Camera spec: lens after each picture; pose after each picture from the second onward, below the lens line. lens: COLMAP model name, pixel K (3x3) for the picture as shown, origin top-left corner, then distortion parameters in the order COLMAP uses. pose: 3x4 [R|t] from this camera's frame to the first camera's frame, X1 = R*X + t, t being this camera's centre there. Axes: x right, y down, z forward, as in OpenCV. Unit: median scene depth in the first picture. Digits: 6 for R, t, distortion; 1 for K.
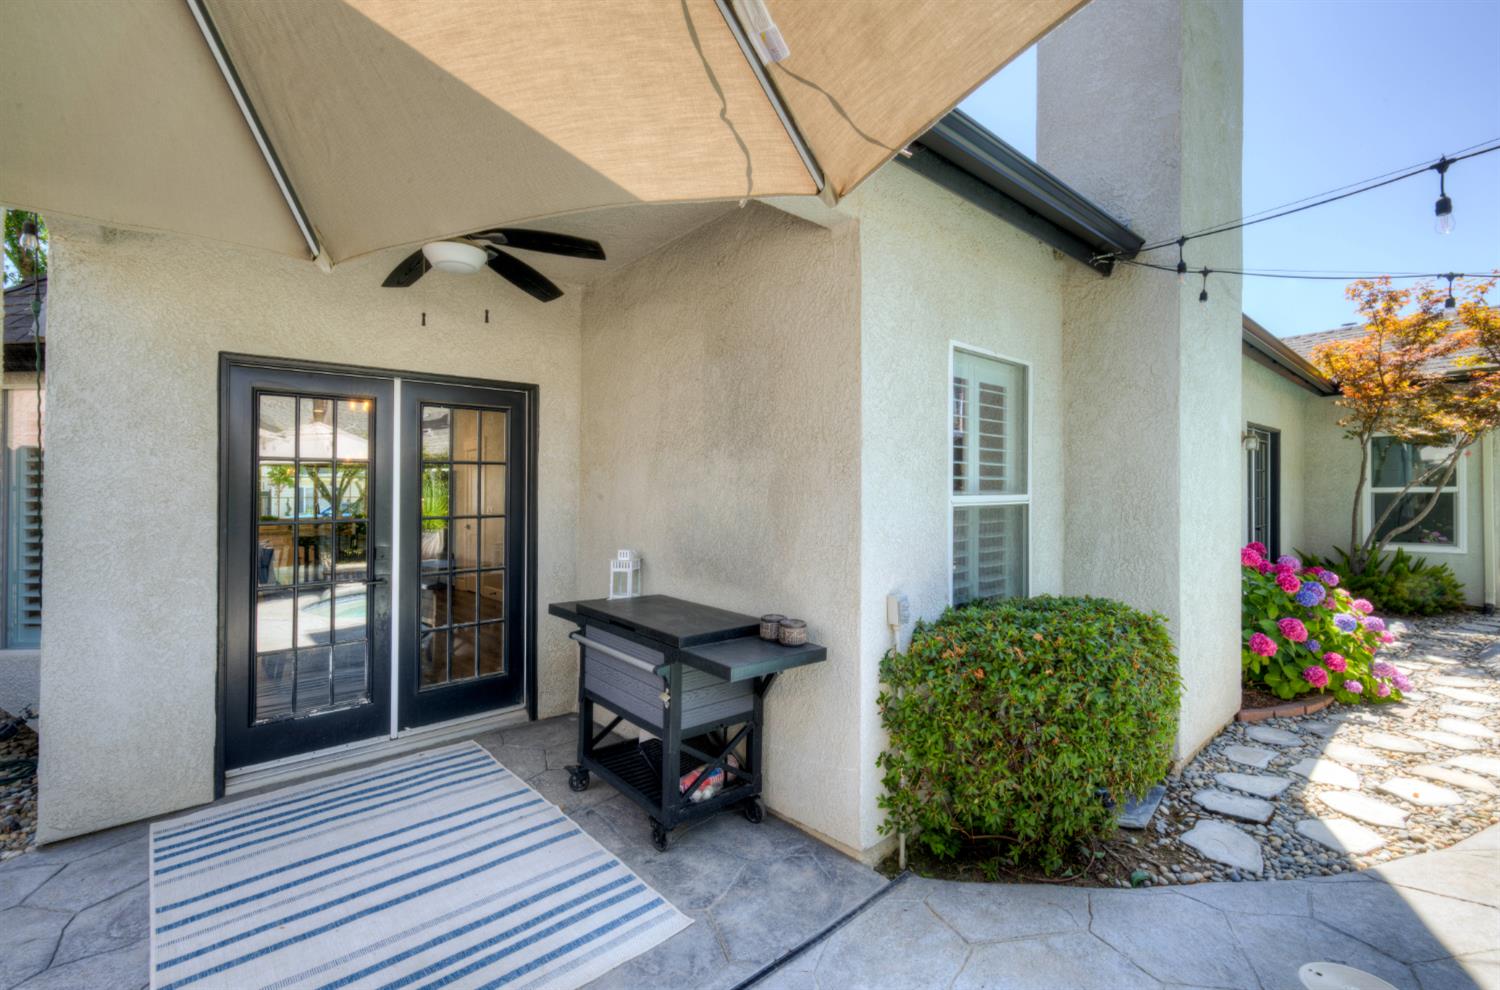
lens RADIAL K [[660.9, 0, 753.9], [0, 660.9, 483.9], [0, 0, 1]] dist [-0.018381, 0.000325]
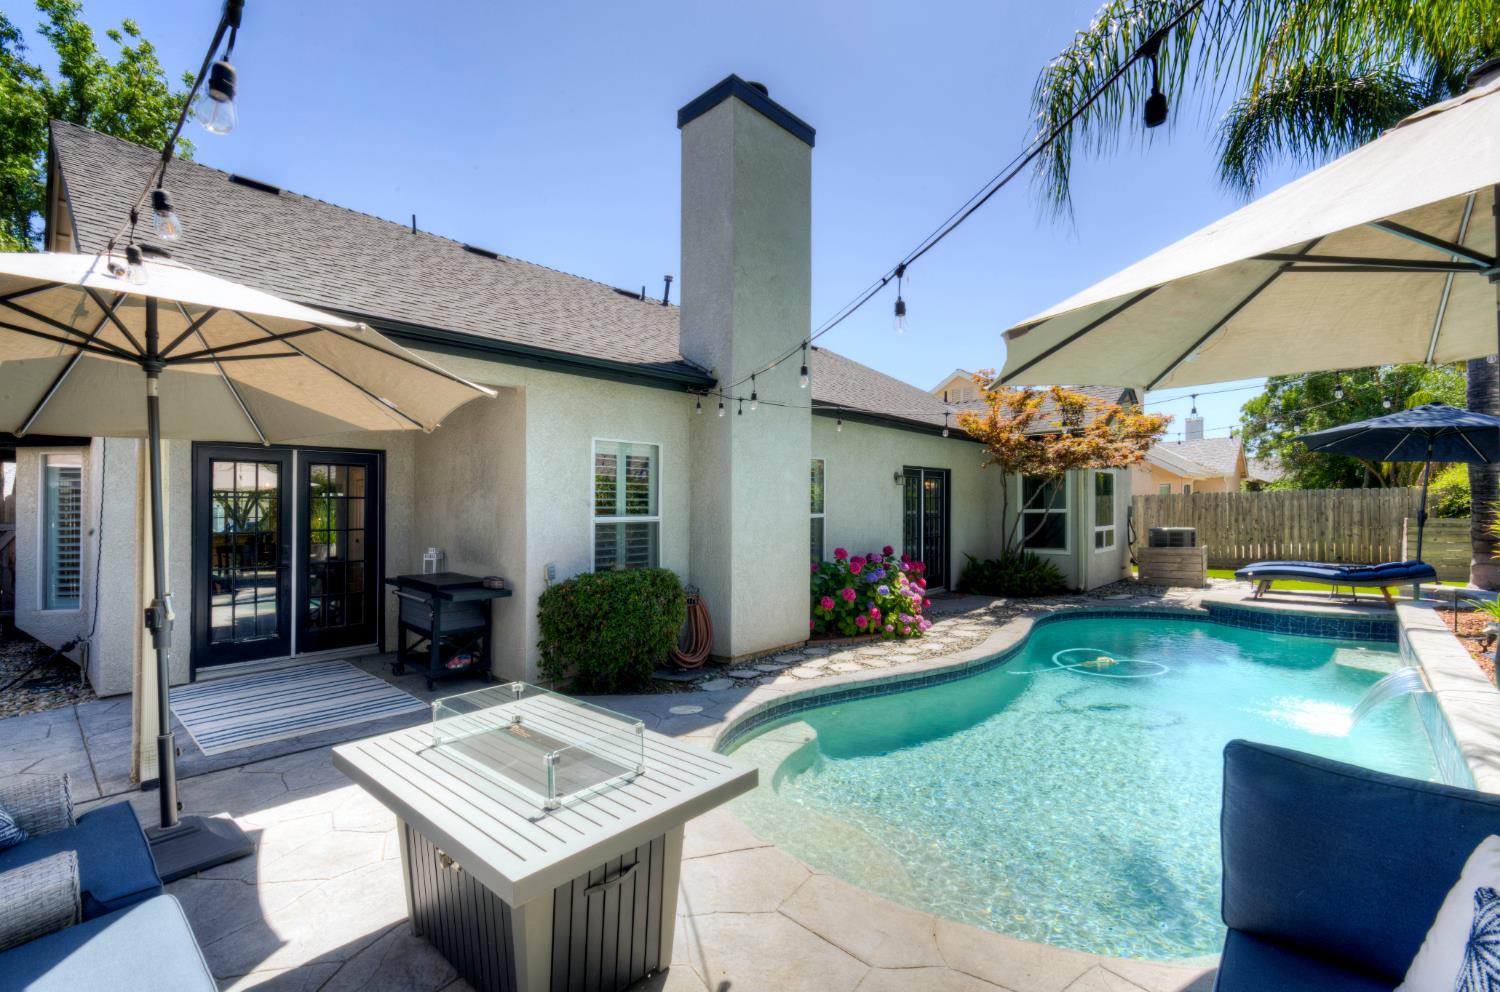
lens RADIAL K [[660.9, 0, 747.1], [0, 660.9, 504.4], [0, 0, 1]] dist [-0.018381, 0.000325]
pose [[0.994482, -0.000697, 0.104901, 0.491050], [0.000381, 0.999995, 0.003038, -0.023179], [-0.104903, -0.002981, 0.994478, -0.896055]]
